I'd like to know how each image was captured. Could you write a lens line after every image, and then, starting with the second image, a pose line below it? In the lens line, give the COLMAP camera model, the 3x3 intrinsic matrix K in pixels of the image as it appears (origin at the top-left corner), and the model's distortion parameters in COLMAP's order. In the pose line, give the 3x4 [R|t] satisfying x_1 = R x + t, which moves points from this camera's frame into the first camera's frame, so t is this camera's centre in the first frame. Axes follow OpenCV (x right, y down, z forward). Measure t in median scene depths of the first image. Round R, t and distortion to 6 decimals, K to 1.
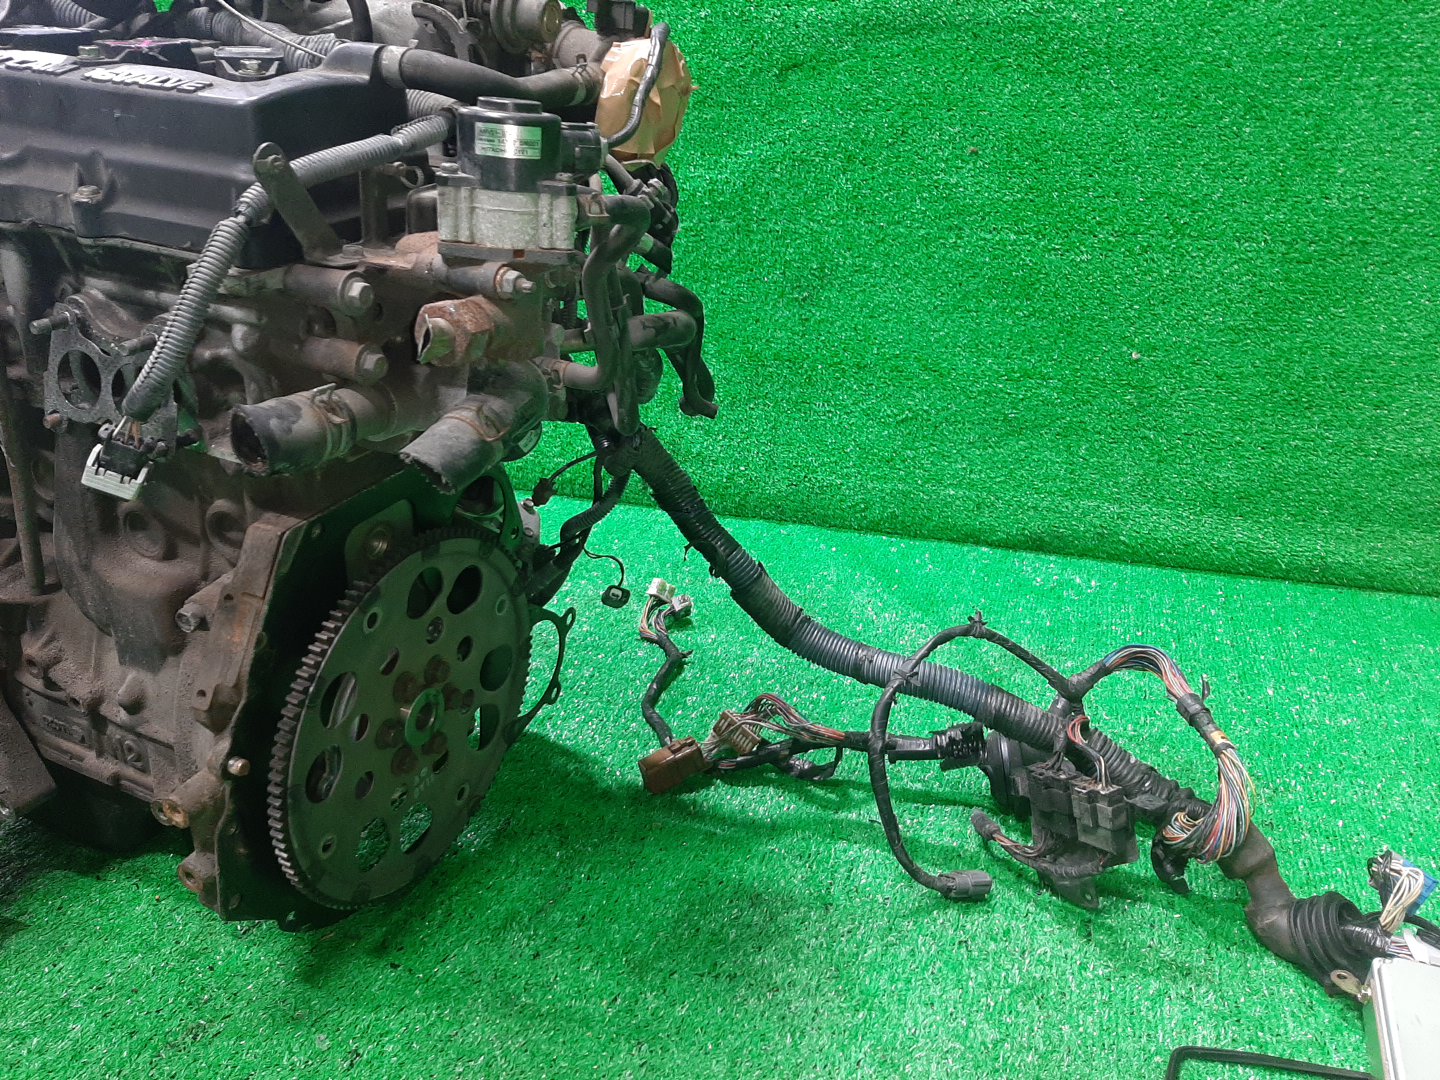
lens RADIAL K [[1106.8, 0, 720.0], [0, 1106.8, 540.0], [0, 0, 1]] dist [0.054782, -0.108922]
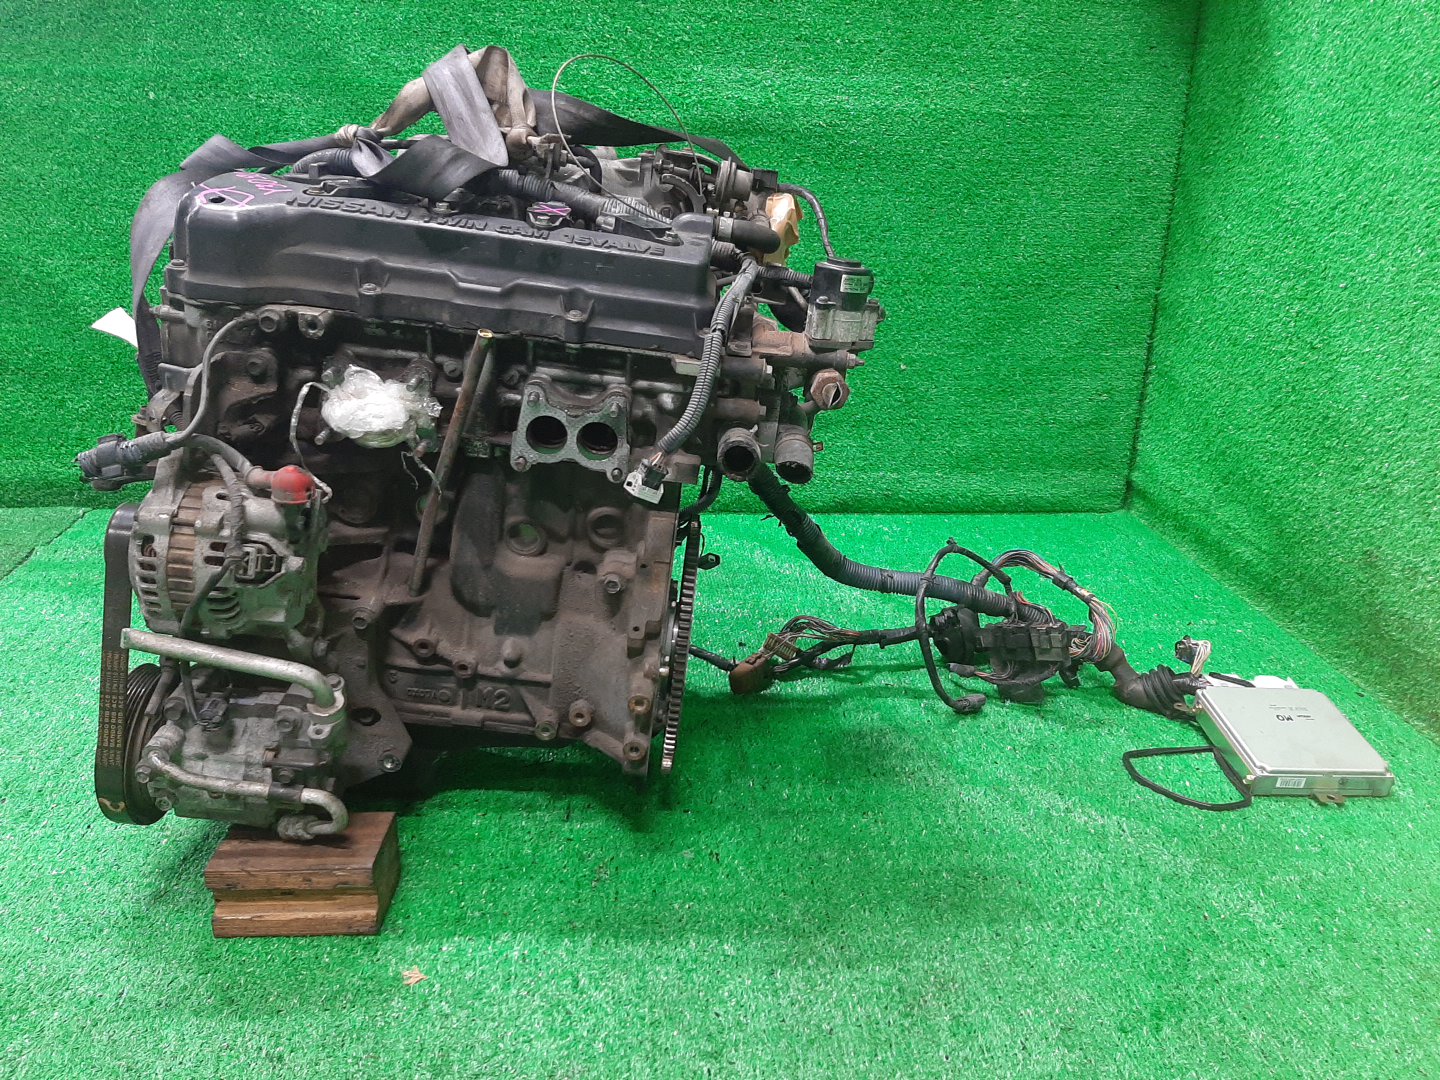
lens RADIAL K [[1106.8, 0, 720.0], [0, 1106.8, 540.0], [0, 0, 1]] dist [0.054782, -0.108922]
pose [[0.915173, -0.115021, 0.386301, -0.669902], [0.116154, 0.993020, 0.020494, -0.003085], [-0.385962, 0.026114, 0.922145, -0.339848]]
